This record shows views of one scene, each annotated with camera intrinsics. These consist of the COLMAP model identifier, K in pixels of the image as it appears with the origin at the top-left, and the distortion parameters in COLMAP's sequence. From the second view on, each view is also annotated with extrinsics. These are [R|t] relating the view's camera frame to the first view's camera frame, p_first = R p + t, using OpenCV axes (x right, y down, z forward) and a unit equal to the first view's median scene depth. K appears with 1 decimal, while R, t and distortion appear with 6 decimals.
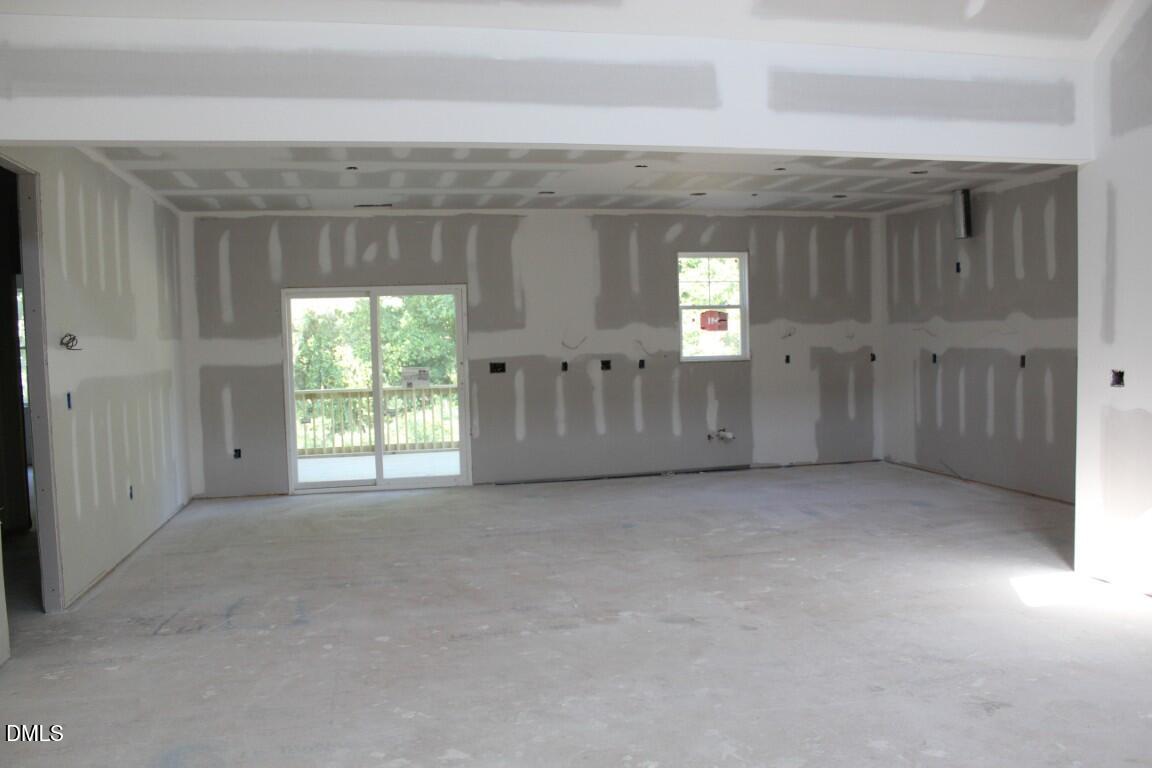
lens RADIAL K [[958.8, 0, 543.9], [0, 958.8, 397.3], [0, 0, 1]] dist [-0.152650, 0.114416]
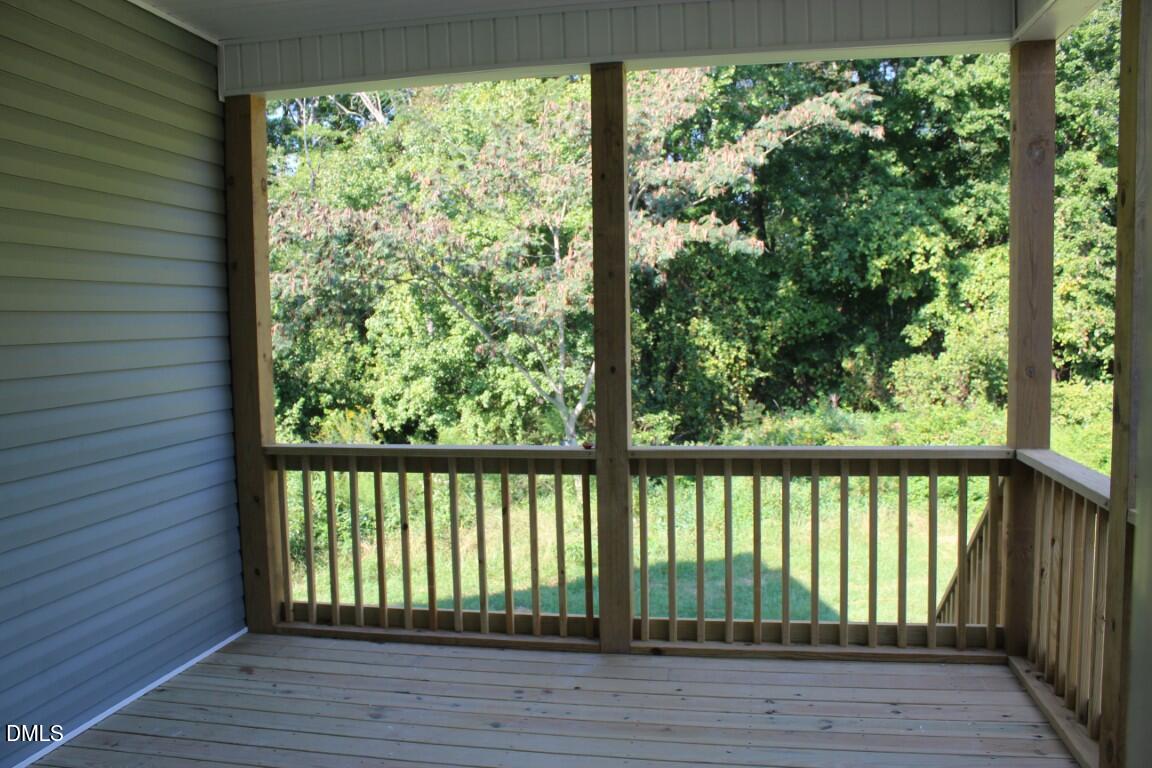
lens RADIAL K [[958.8, 0, 569.5], [0, 958.8, 393.1], [0, 0, 1]] dist [-0.152650, 0.114416]
pose [[0.930016, 0.038187, -0.365529, -0.096196], [-0.029477, 0.999134, 0.029382, -0.050453], [0.366334, -0.016551, 0.930336, 0.937536]]
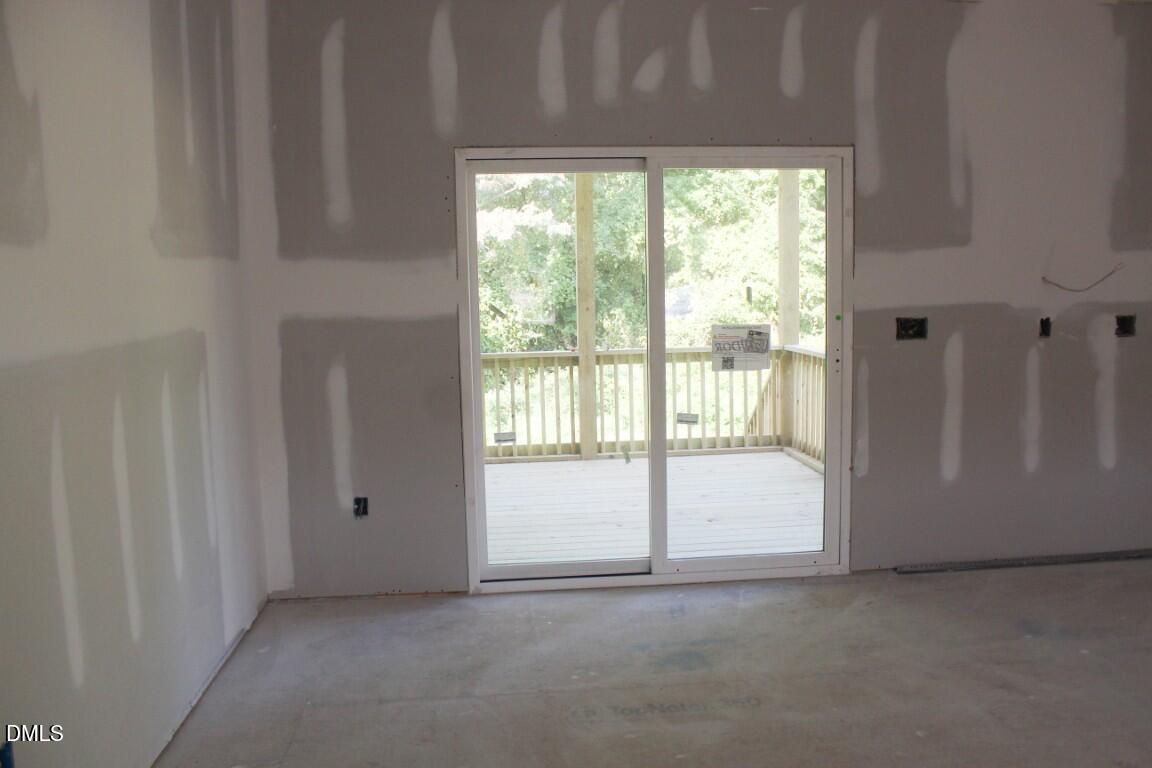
lens RADIAL K [[958.8, 0, 567.7], [0, 958.8, 395.8], [0, 0, 1]] dist [-0.152650, 0.114416]
pose [[0.994874, 0.017077, -0.099667, -0.168500], [-0.011318, 0.998248, 0.058068, -0.022664], [0.100484, -0.056643, 0.993325, 0.520699]]
